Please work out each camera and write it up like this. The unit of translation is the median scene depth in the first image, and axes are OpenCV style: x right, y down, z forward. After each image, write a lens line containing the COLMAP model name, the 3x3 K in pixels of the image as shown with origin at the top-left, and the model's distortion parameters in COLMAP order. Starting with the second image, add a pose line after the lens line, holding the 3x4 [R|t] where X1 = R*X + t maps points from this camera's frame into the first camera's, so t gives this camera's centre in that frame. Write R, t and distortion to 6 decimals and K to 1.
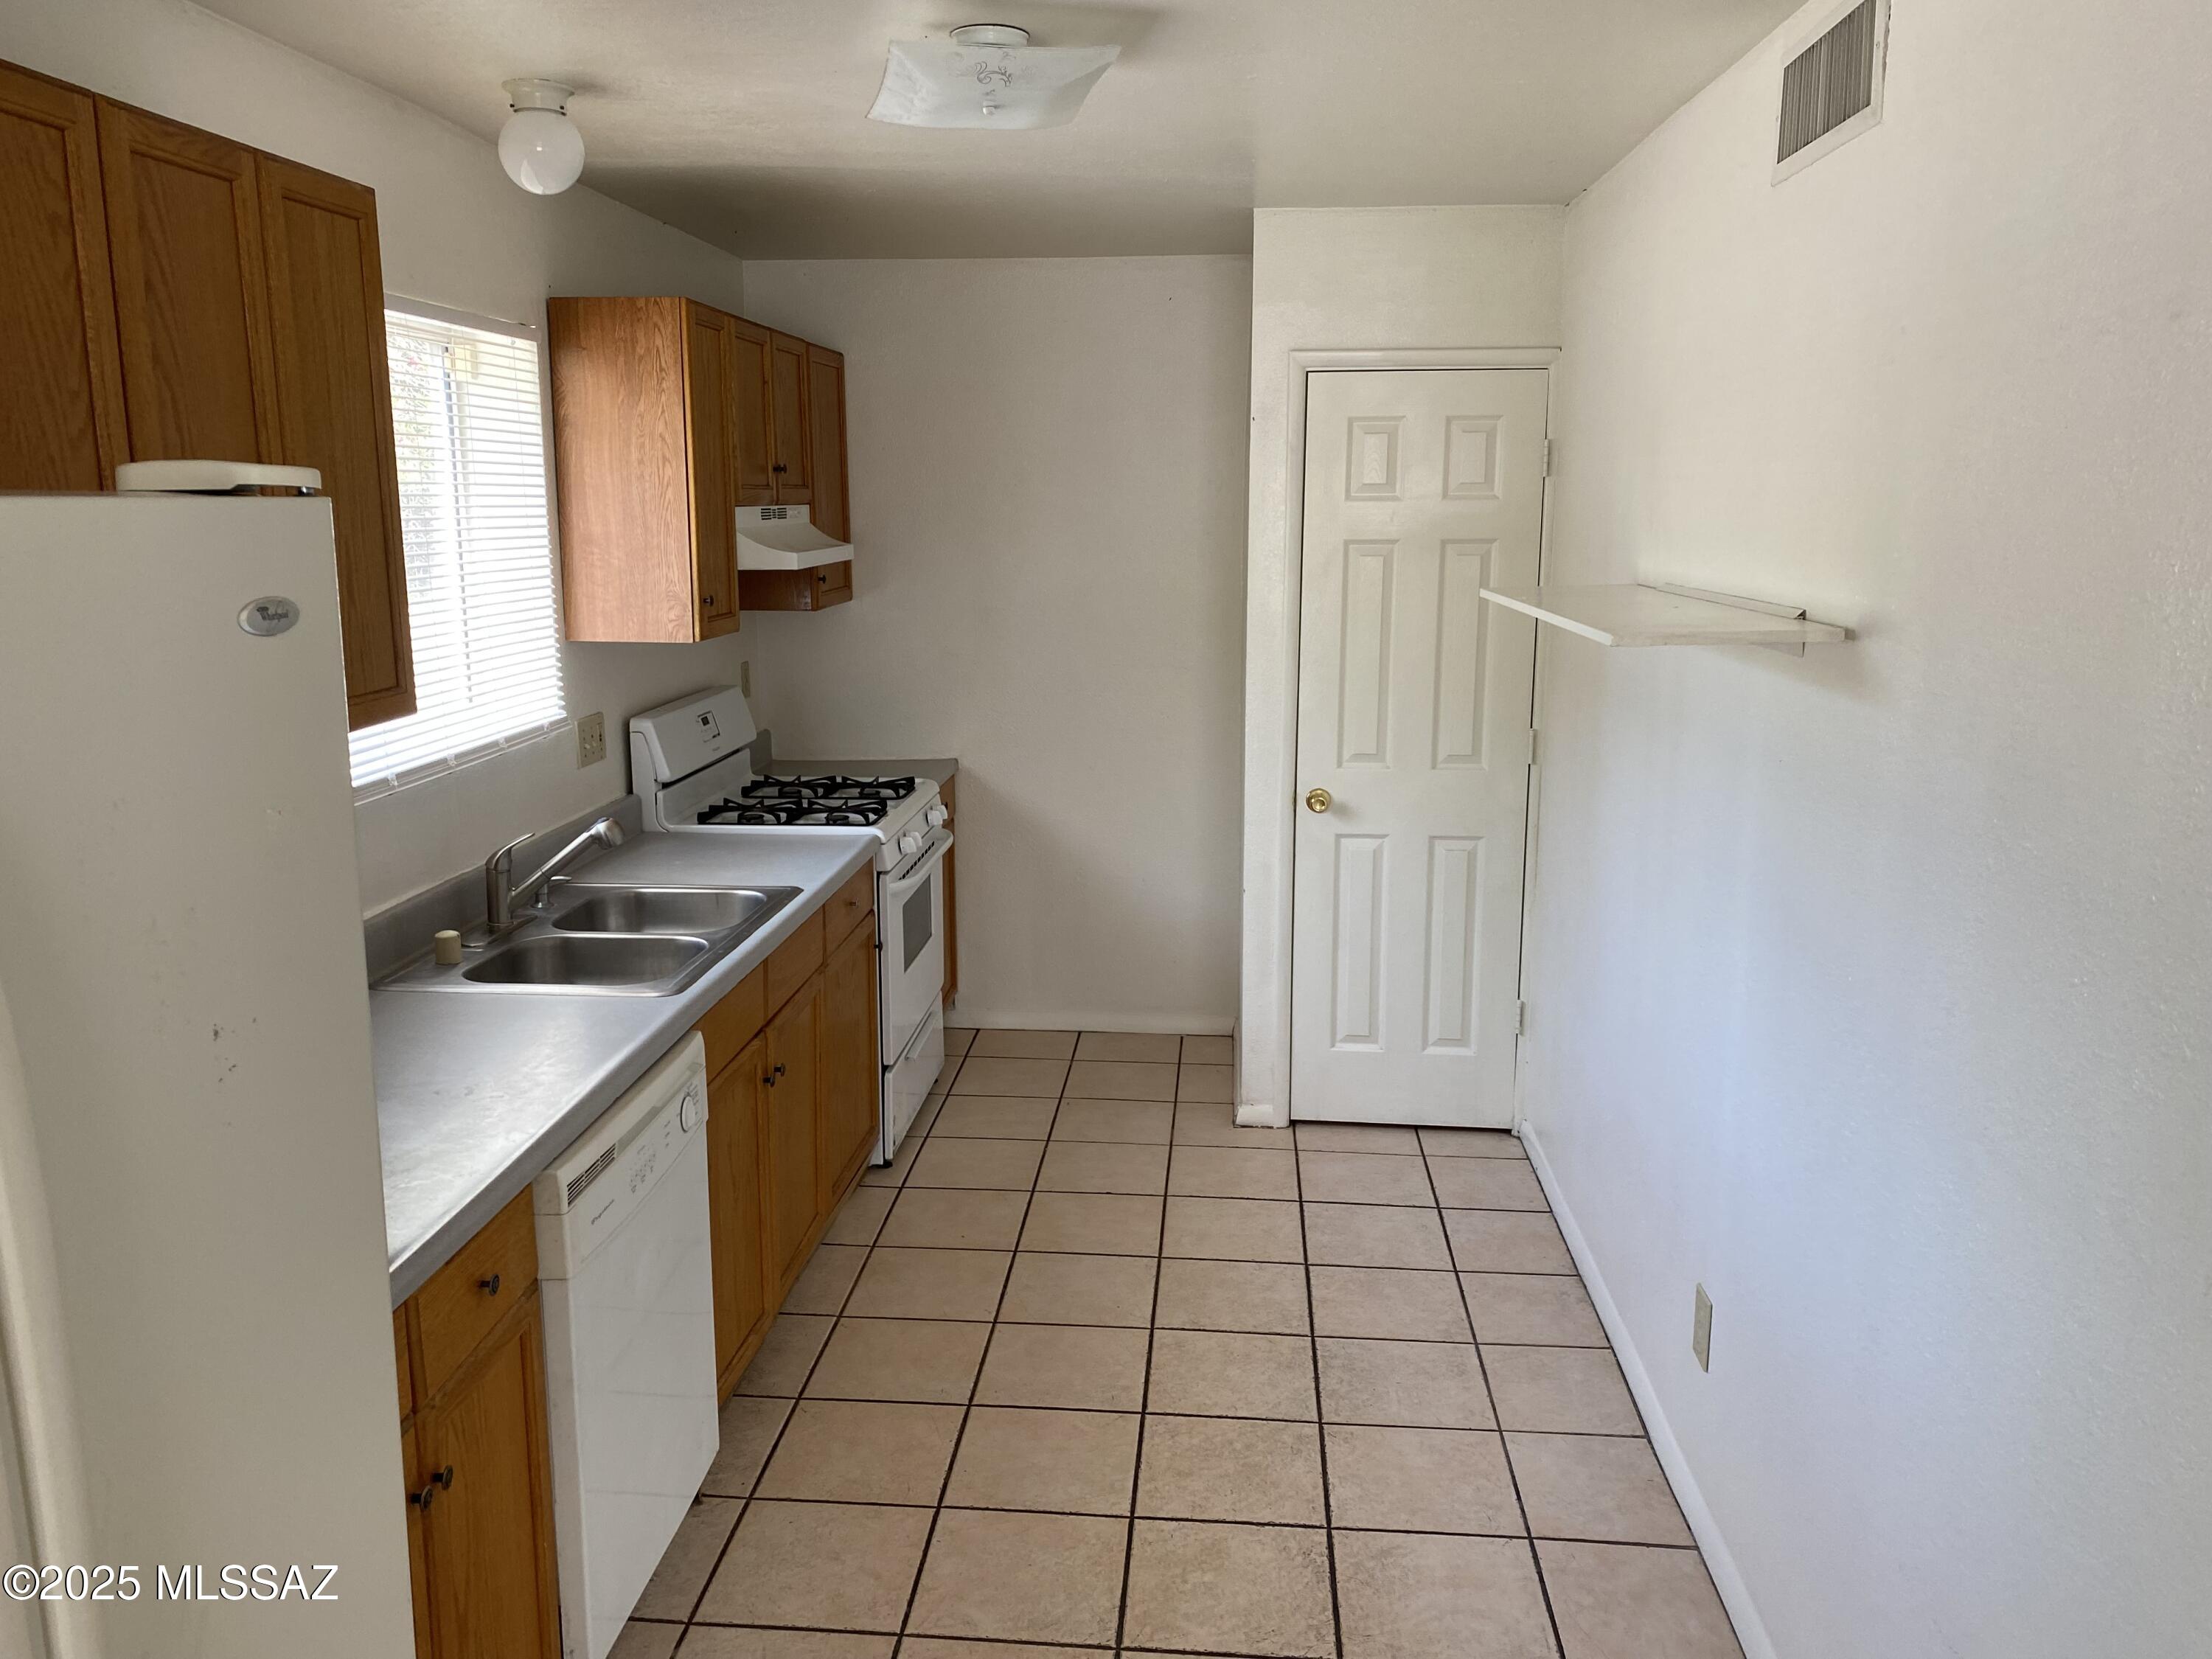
lens RADIAL K [[1669.7, 0, 1098.2], [0, 1669.7, 812.9], [0, 0, 1]] dist [0.035863, -0.082579]
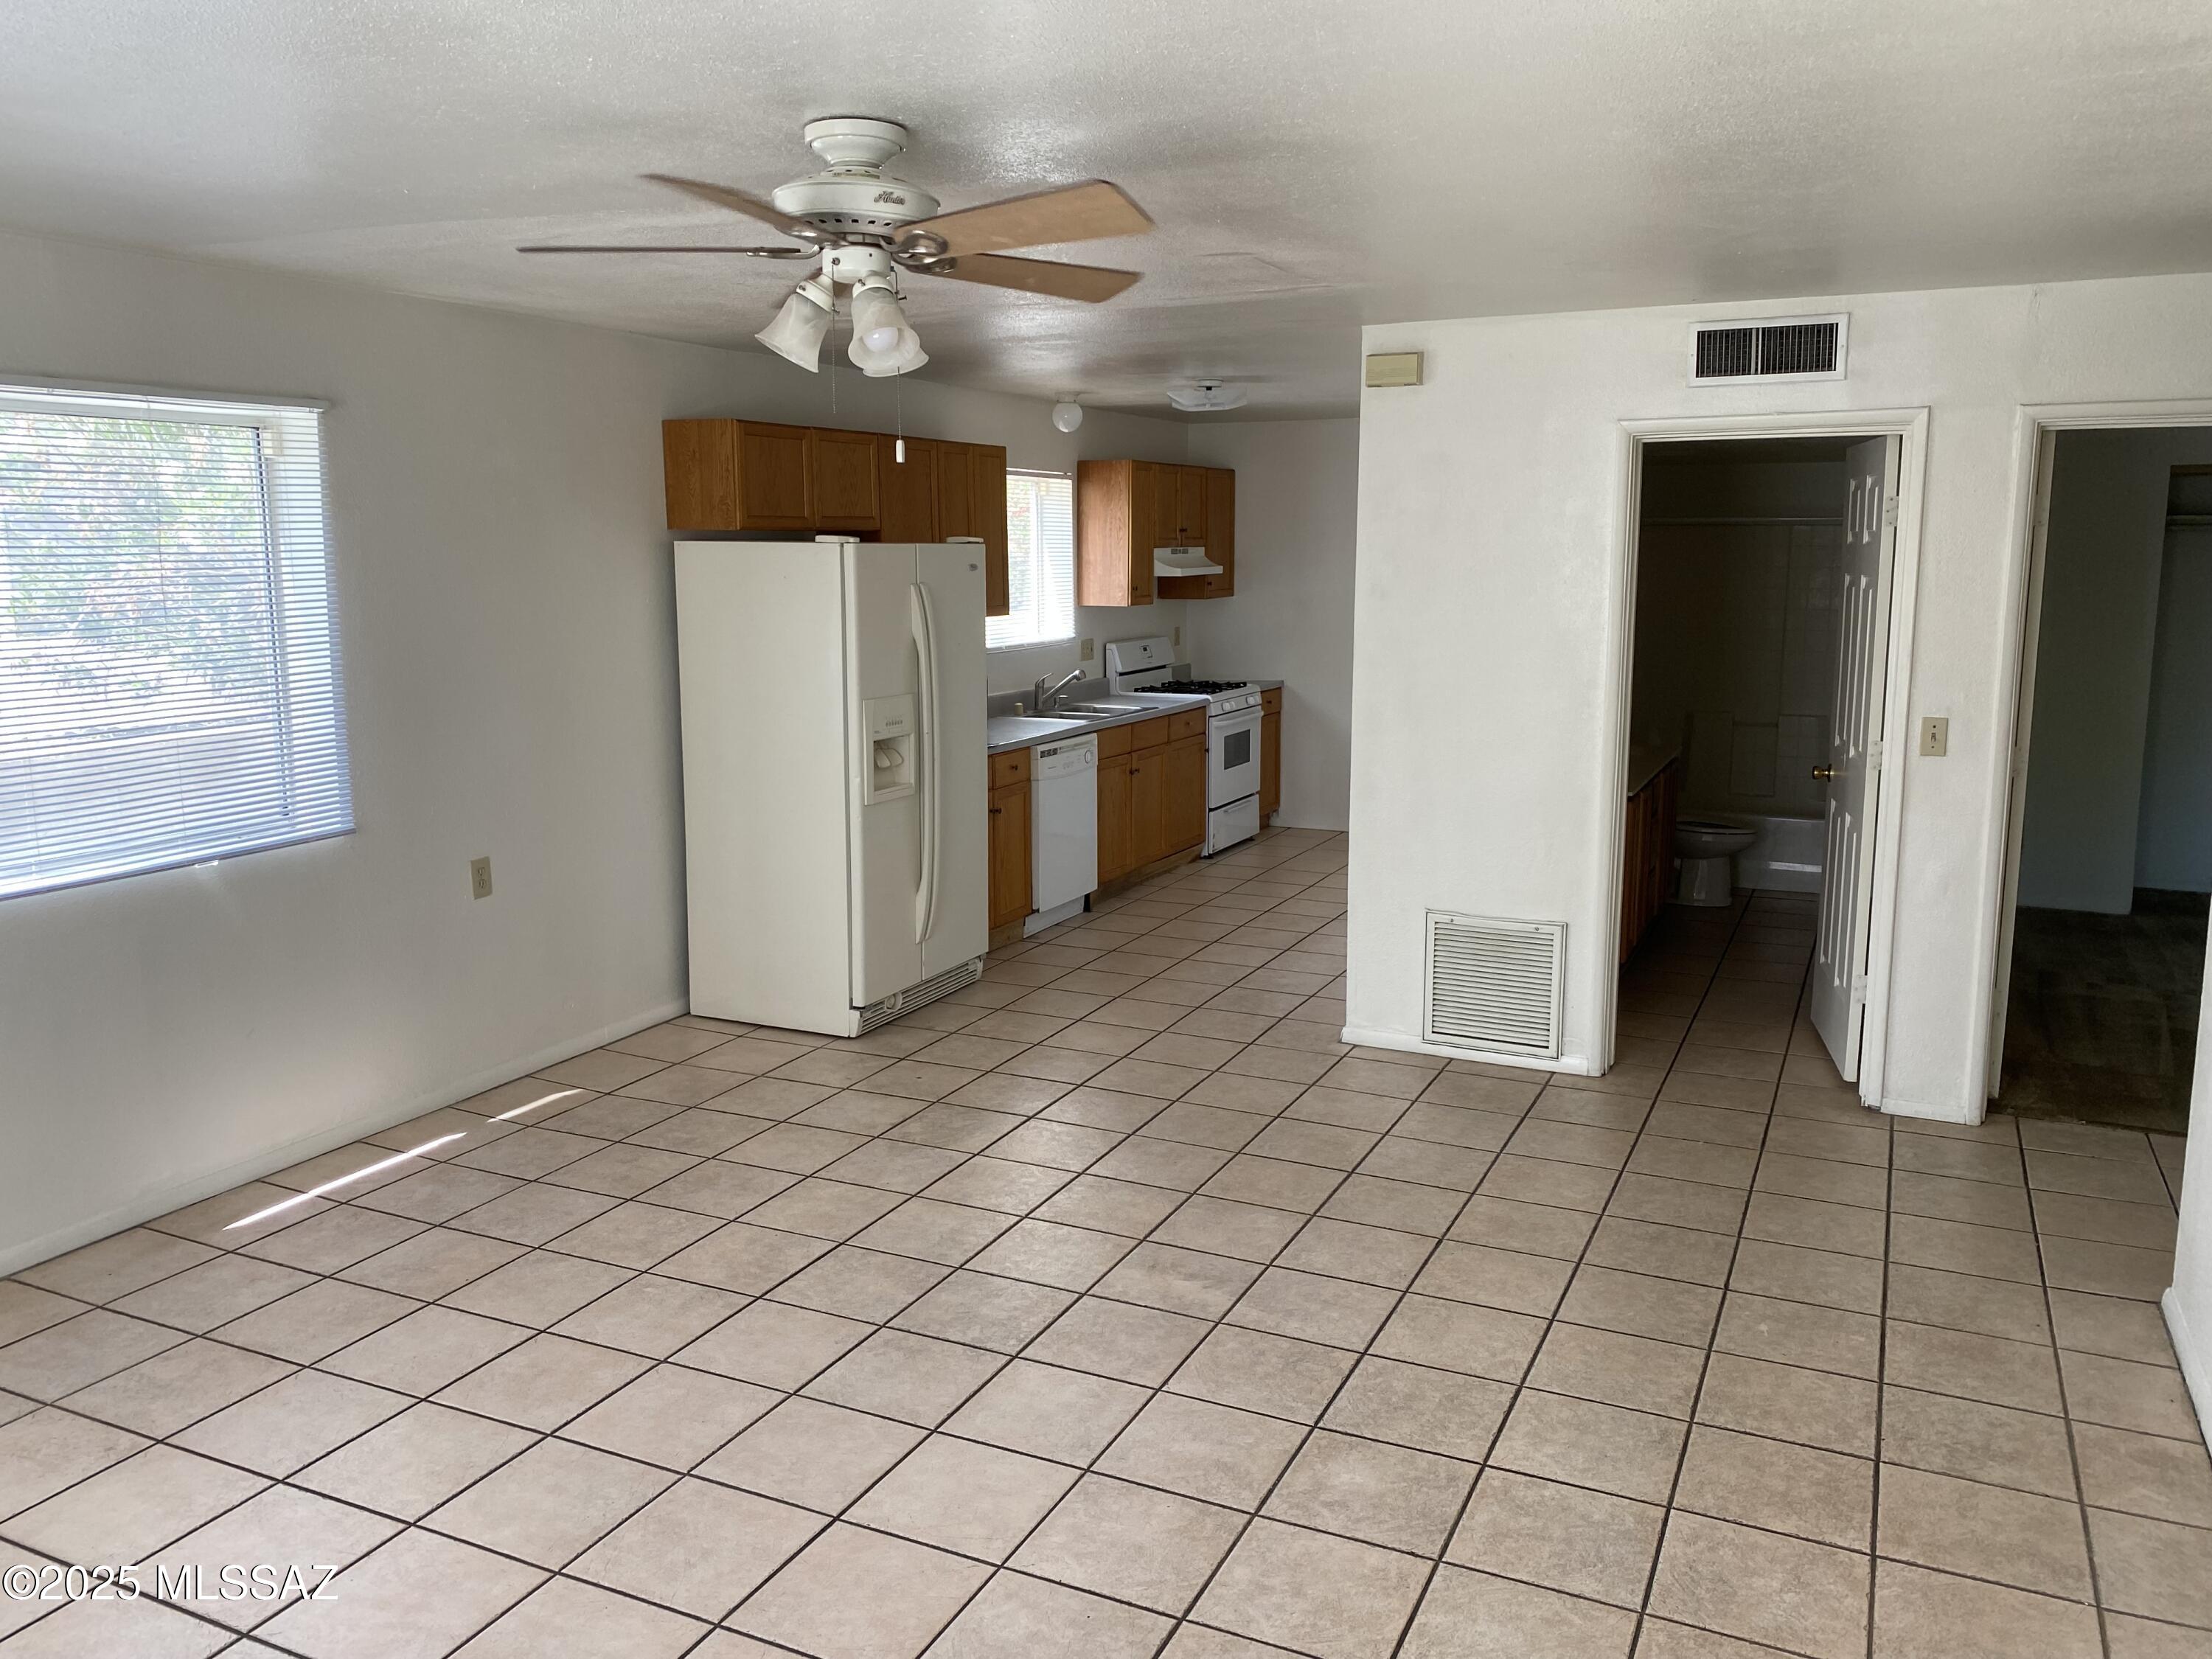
lens RADIAL K [[1669.7, 0, 1098.2], [0, 1669.7, 812.9], [0, 0, 1]] dist [0.035863, -0.082579]
pose [[0.934289, 0.052067, -0.352694, 0.564290], [-0.061488, 0.997987, -0.015554, 0.228278], [0.351174, 0.036218, 0.935610, -1.200413]]
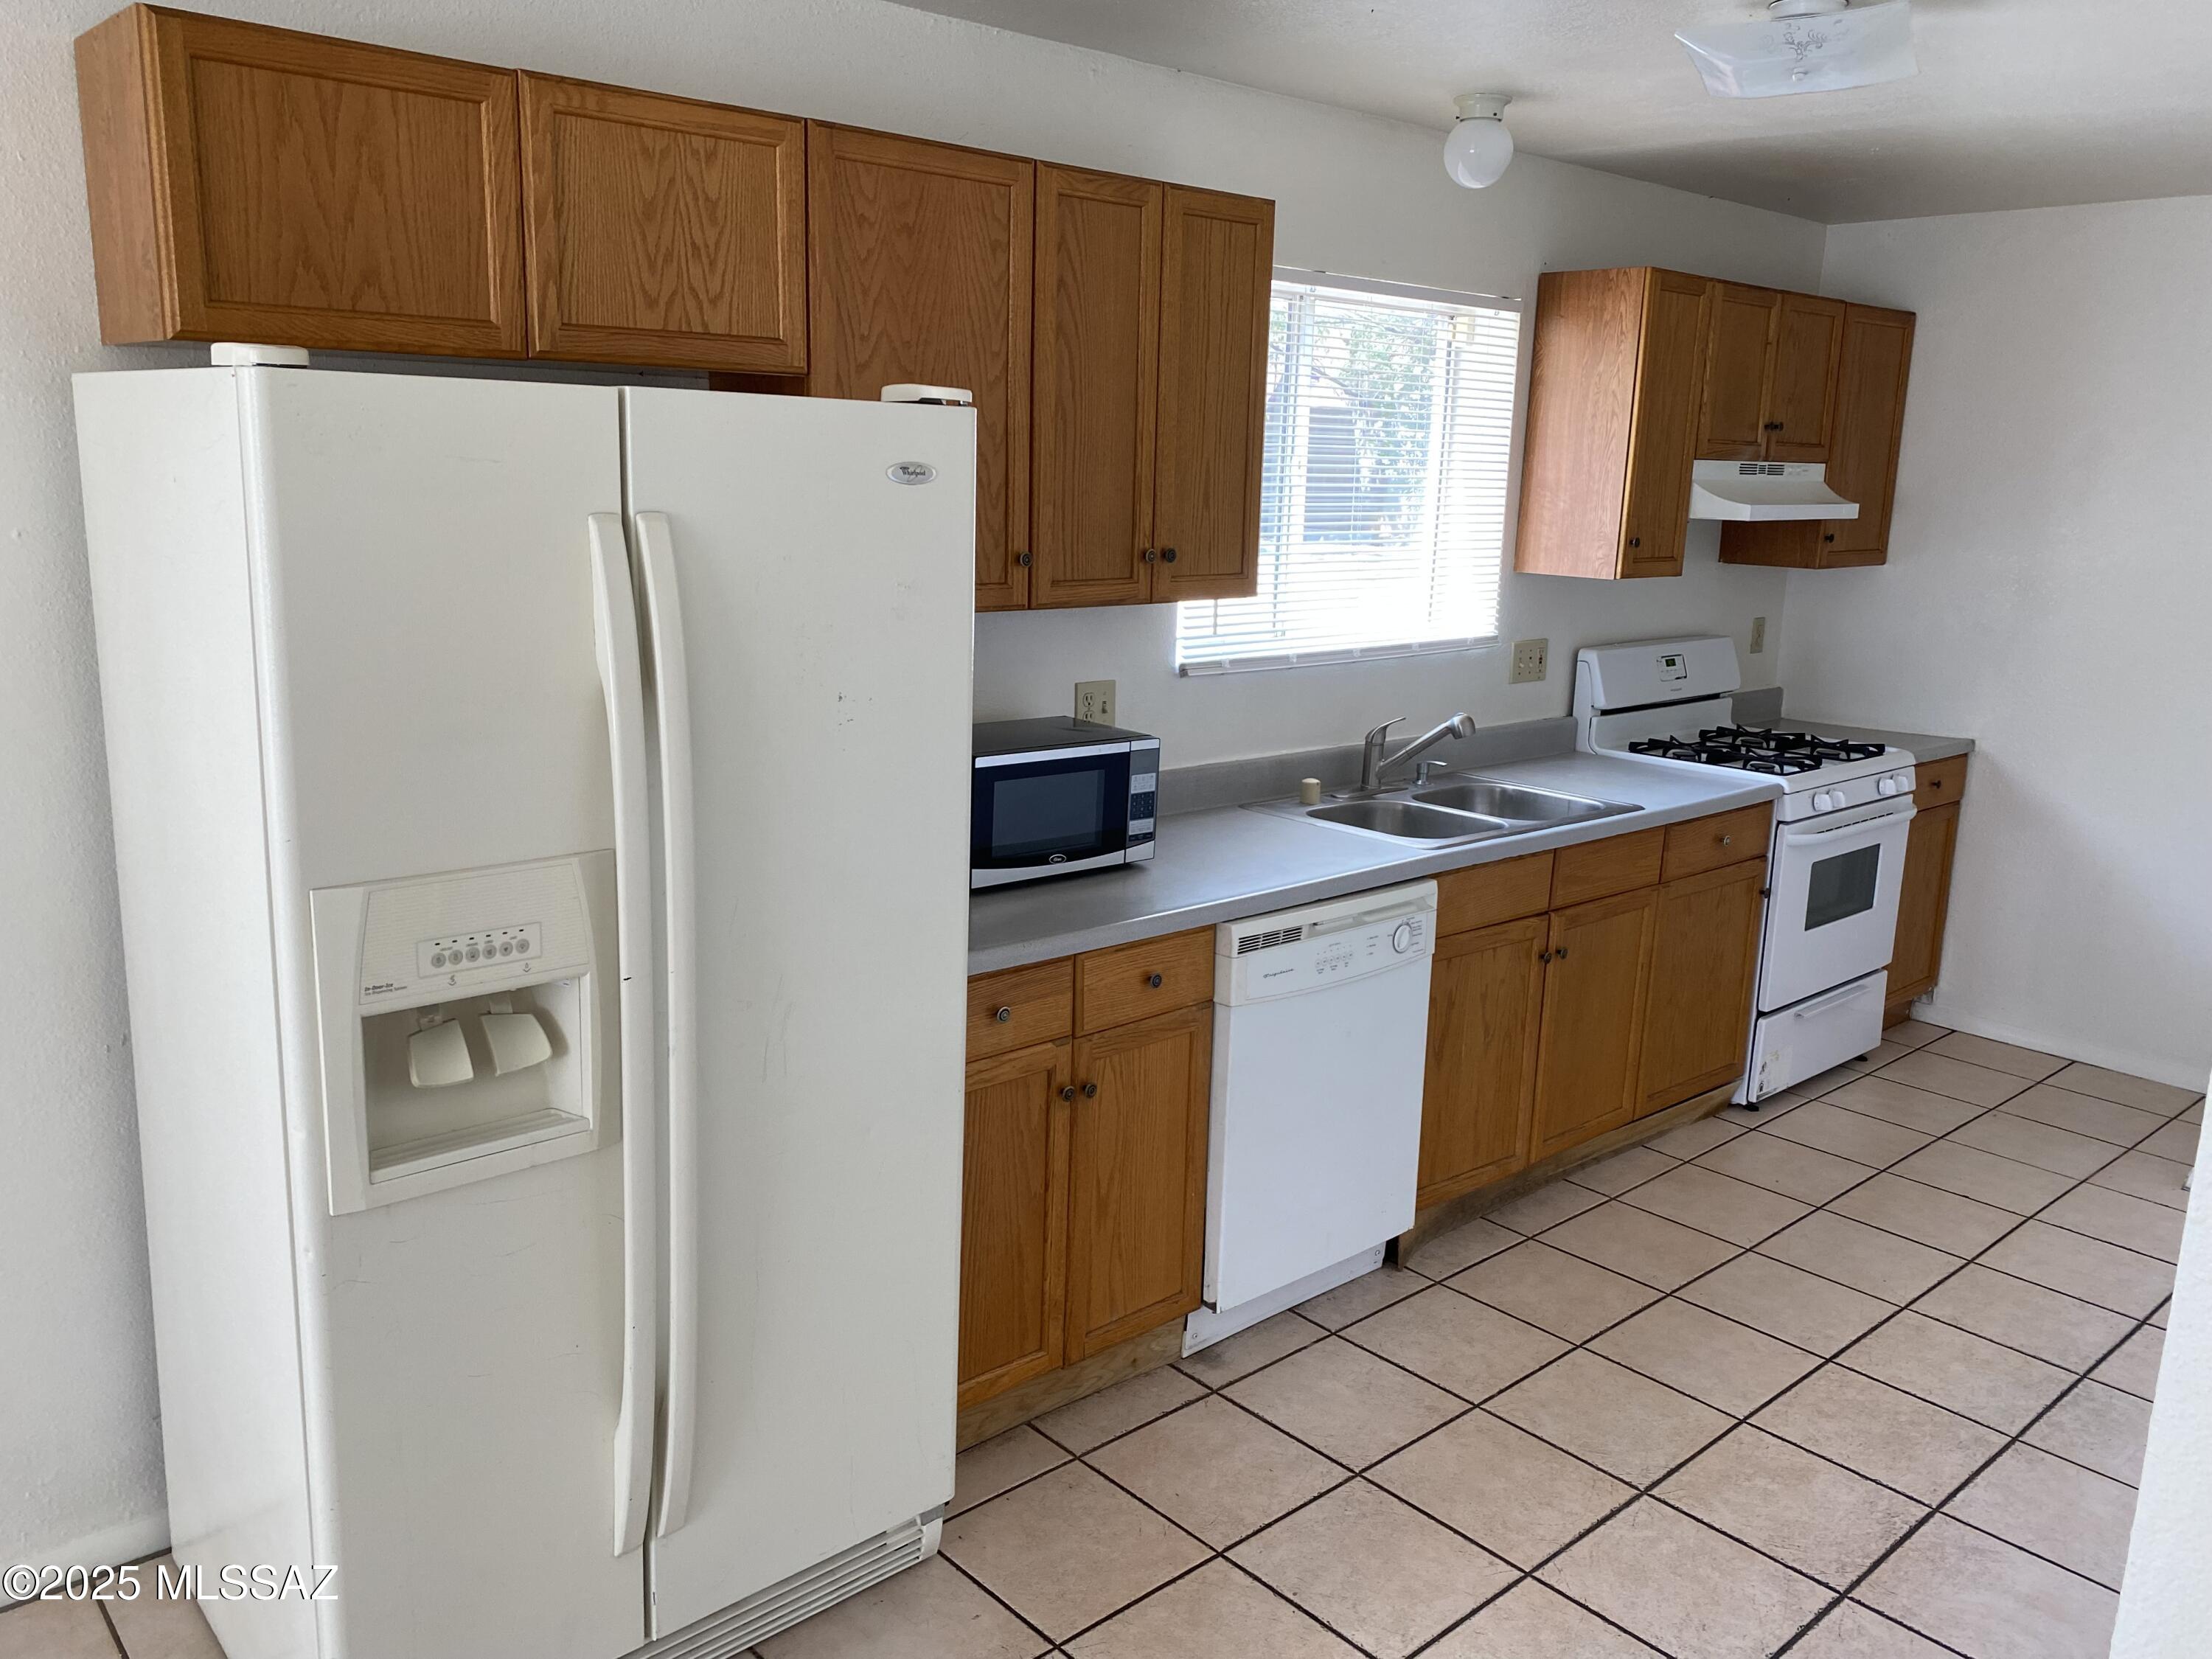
lens RADIAL K [[1715.7, 0, 1106.0], [0, 1715.7, 829.5], [0, 0, 1]] dist [0.003455, -0.003209]
pose [[0.728466, 0.160179, -0.666093, 0.301786], [-0.150854, 0.985922, 0.072111, 0.030482], [0.668267, 0.047953, 0.742374, -0.061763]]
